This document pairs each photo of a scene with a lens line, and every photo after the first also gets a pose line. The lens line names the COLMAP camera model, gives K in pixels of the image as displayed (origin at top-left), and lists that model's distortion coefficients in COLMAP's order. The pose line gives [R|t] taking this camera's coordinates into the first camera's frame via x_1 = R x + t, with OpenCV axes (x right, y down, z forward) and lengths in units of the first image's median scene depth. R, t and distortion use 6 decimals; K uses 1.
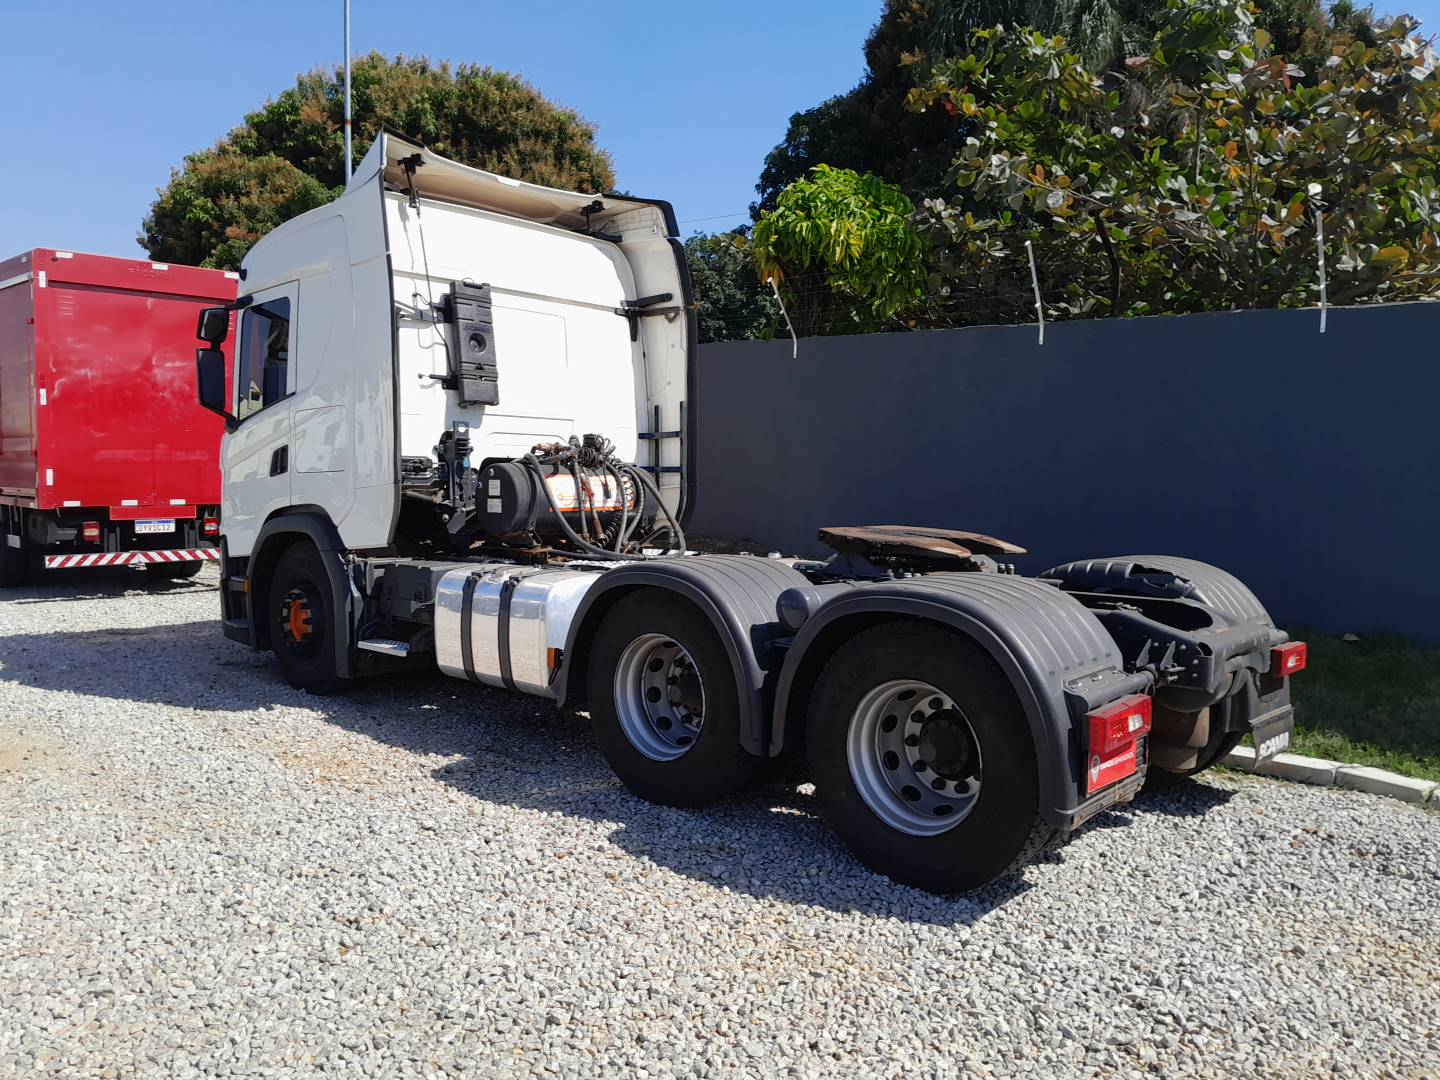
lens RADIAL K [[1108.8, 0, 728.6], [0, 1108.8, 534.1], [0, 0, 1]] dist [0.000577, -0.001172]
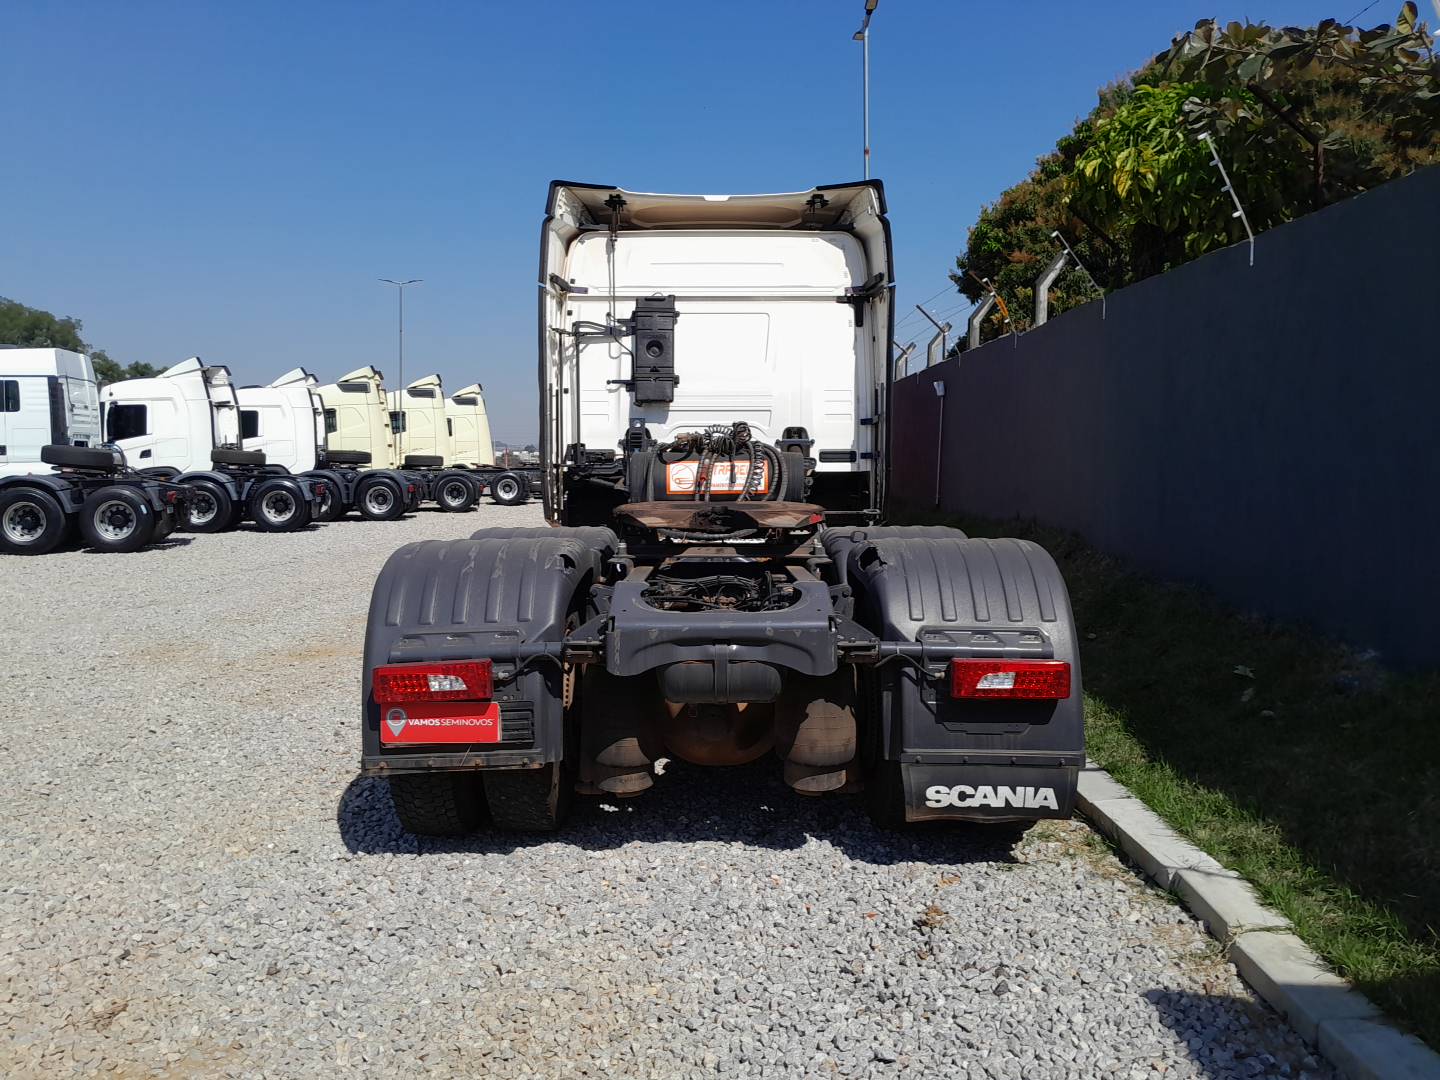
lens RADIAL K [[1108.8, 0, 728.6], [0, 1108.8, 534.1], [0, 0, 1]] dist [0.000577, -0.001172]
pose [[0.639998, 0.022672, -0.768042, 0.704355], [-0.031206, 0.999507, 0.003501, 0.012530], [0.767742, 0.021726, 0.640390, 0.329000]]
